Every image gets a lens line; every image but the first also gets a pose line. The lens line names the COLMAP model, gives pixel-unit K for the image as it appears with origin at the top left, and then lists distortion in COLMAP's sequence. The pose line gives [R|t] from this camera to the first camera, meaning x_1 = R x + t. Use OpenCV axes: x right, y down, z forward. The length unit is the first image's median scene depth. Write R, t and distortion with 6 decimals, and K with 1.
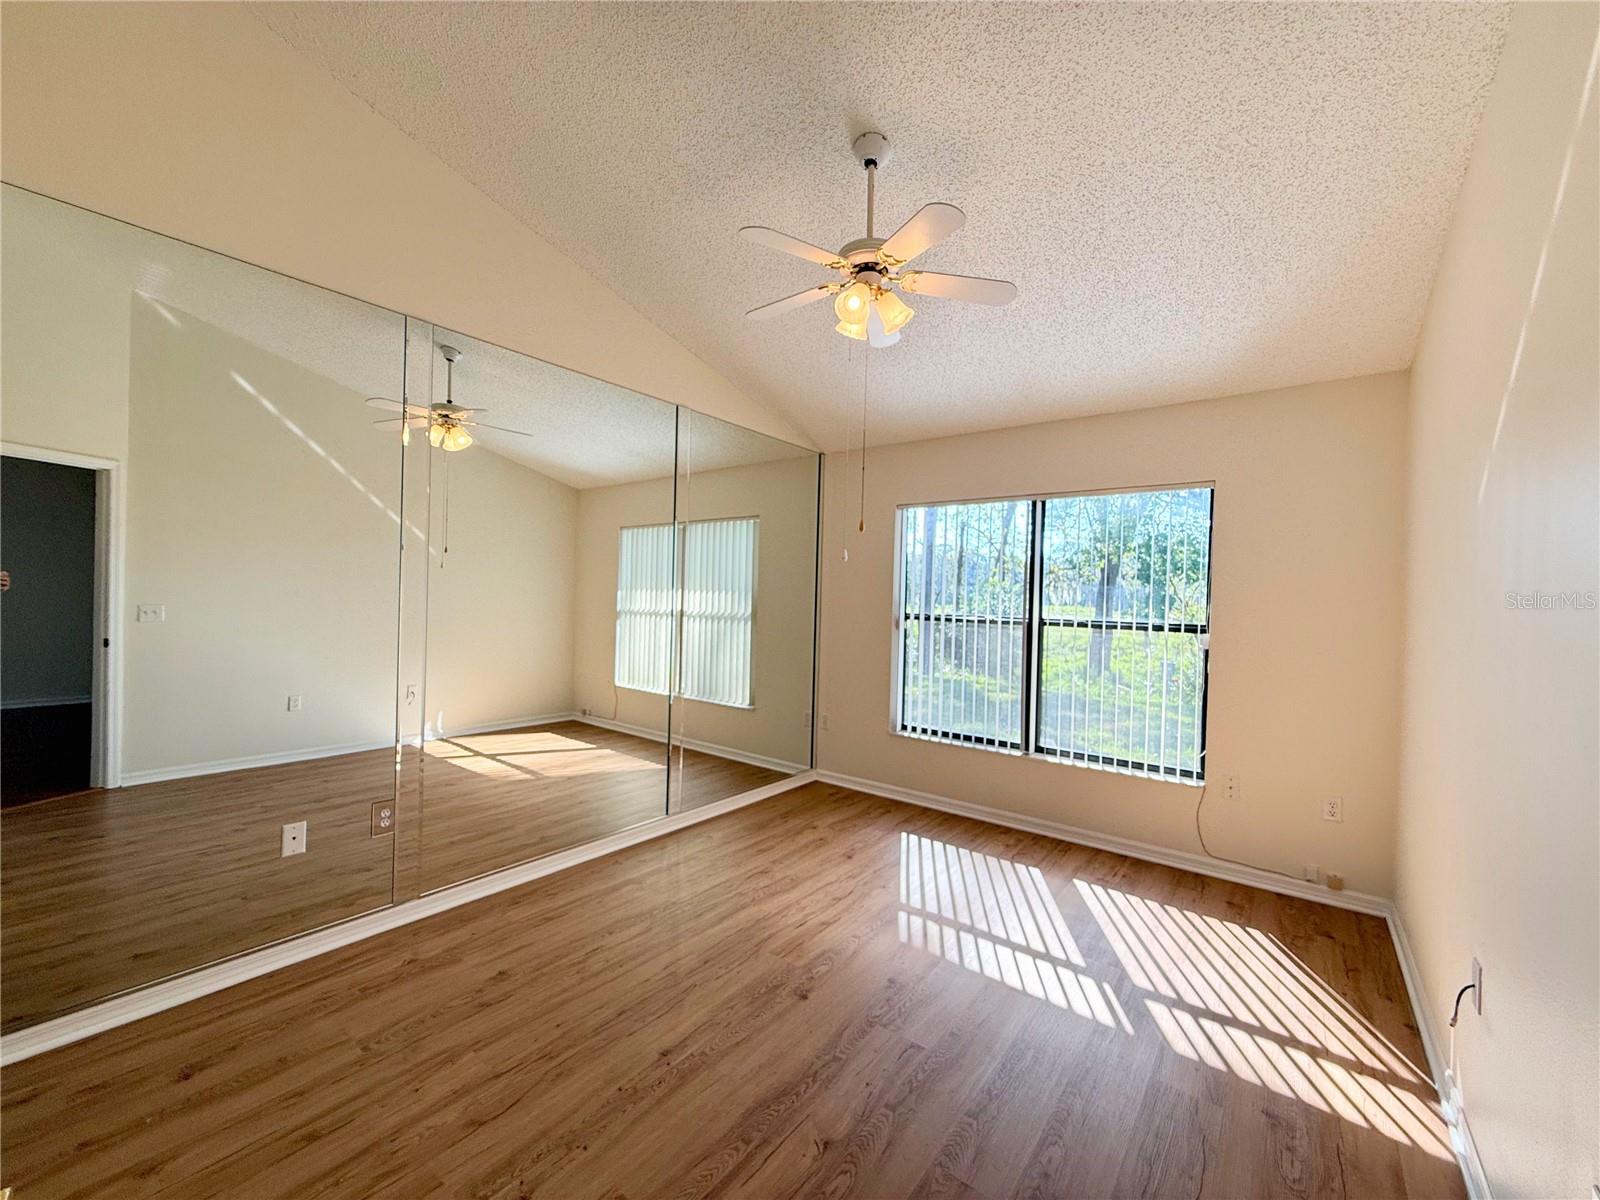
lens RADIAL K [[636.7, 0, 794.2], [0, 636.7, 605.3], [0, 0, 1]] dist [0.000450, -0.000571]
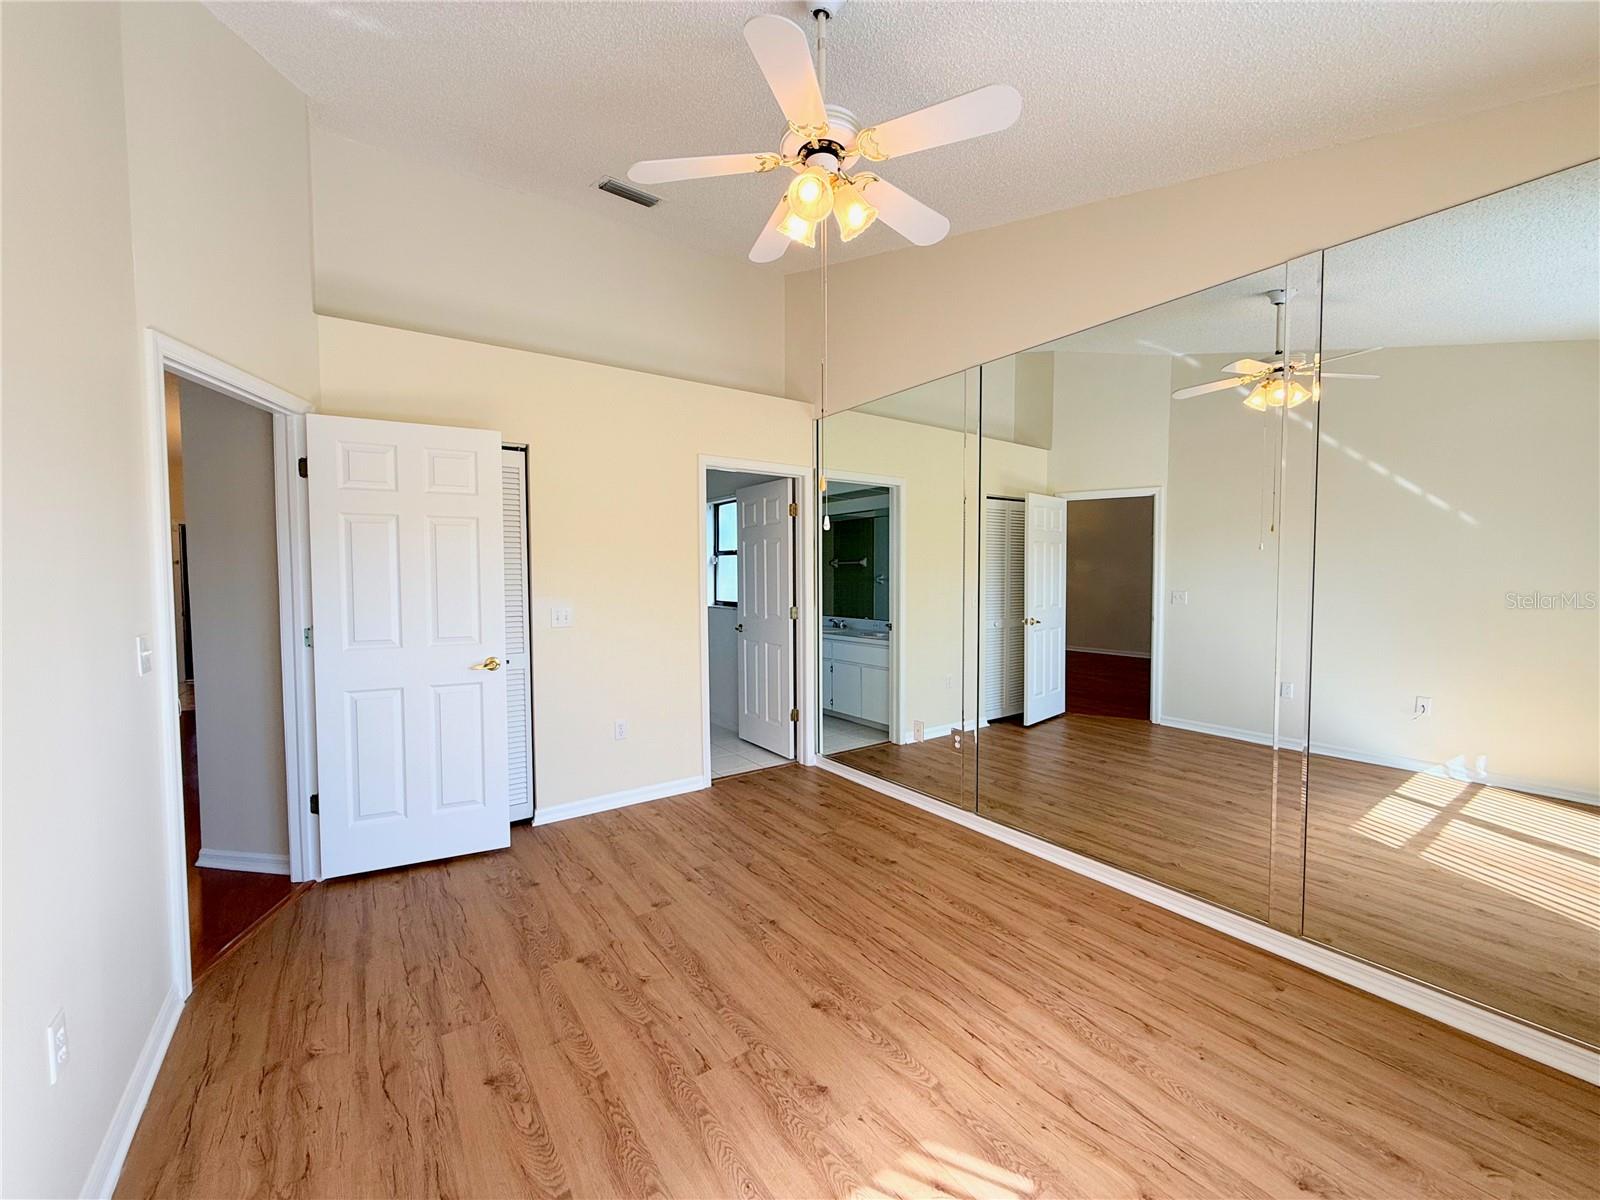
lens RADIAL K [[636.7, 0, 796.6], [0, 636.7, 598.3], [0, 0, 1]] dist [0.000450, -0.000571]
pose [[-0.285596, 0.010805, -0.958289, 0.761232], [-0.016891, 0.999724, 0.016306, 0.007297], [0.958201, 0.020844, -0.285334, 1.030973]]
